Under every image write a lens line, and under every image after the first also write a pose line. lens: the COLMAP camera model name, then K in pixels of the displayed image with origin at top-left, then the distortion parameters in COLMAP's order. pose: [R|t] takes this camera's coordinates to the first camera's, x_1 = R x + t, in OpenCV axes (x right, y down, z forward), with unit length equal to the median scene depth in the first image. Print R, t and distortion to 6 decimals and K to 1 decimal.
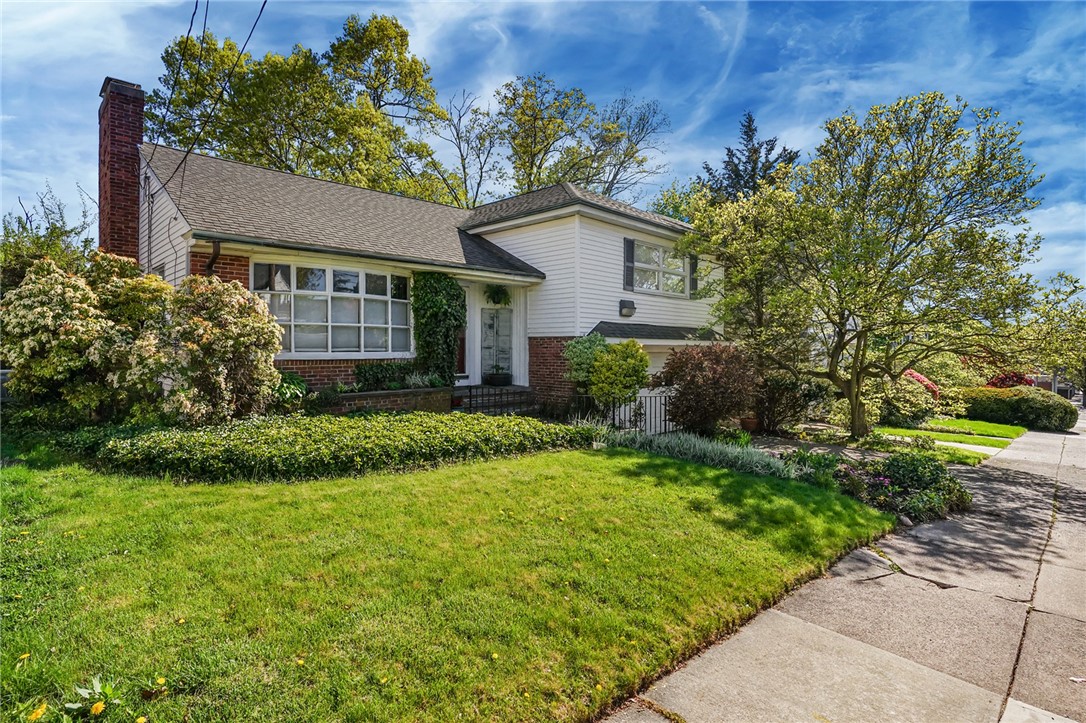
lens RADIAL K [[531.8, 0, 539.0], [0, 531.8, 356.8], [0, 0, 1]] dist [-0.071891, 0.032170]
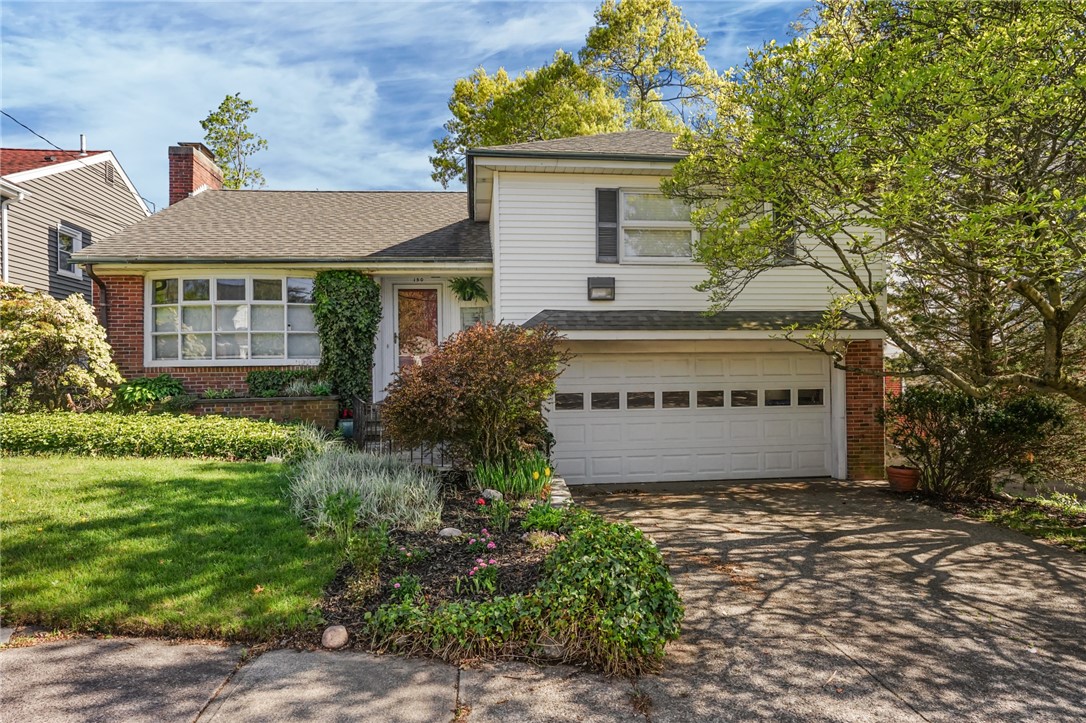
lens RADIAL K [[602.2, 0, 543.0], [0, 602.2, 361.5], [0, 0, 1]] dist [-0.002900, 0.002667]
pose [[0.788636, -0.020446, -0.614520, 0.706456], [0.011764, 0.999766, -0.018167, 0.020543], [0.614748, 0.007098, 0.788692, 0.399518]]
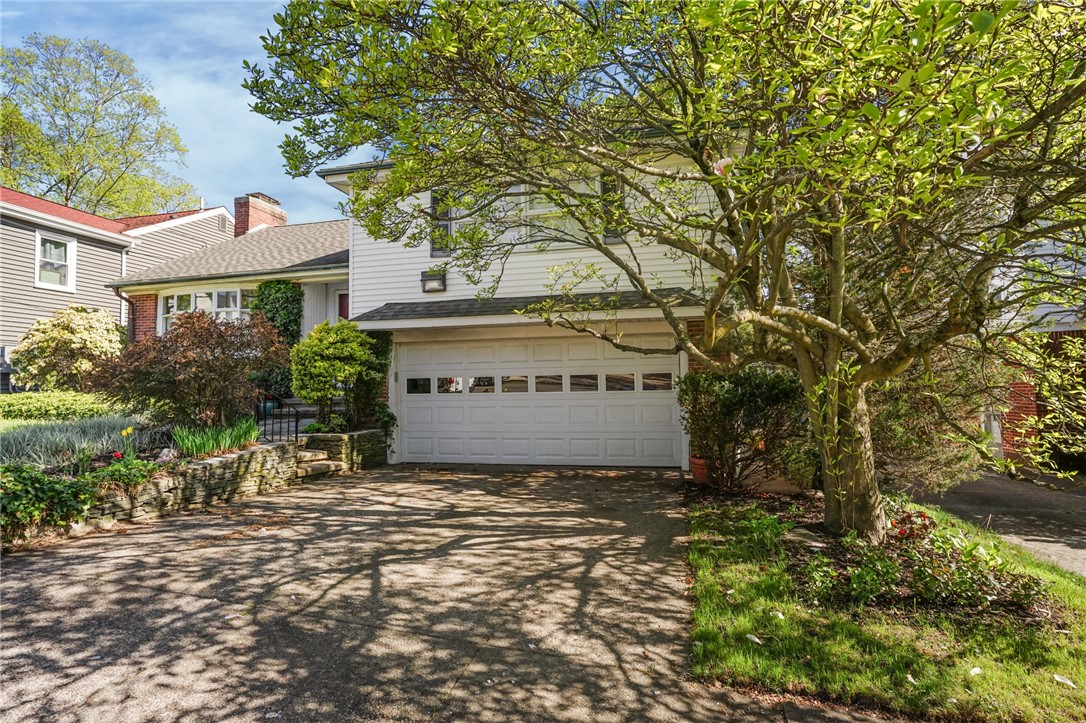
lens RADIAL K [[559.2, 0, 543.0], [0, 559.2, 335.6], [0, 0, 1]] dist [0.001426, 0.002136]
pose [[0.528890, -0.076092, -0.845273, 1.098298], [0.019292, 0.996793, -0.077661, 0.060812], [0.848471, 0.024767, 0.528661, 0.860208]]
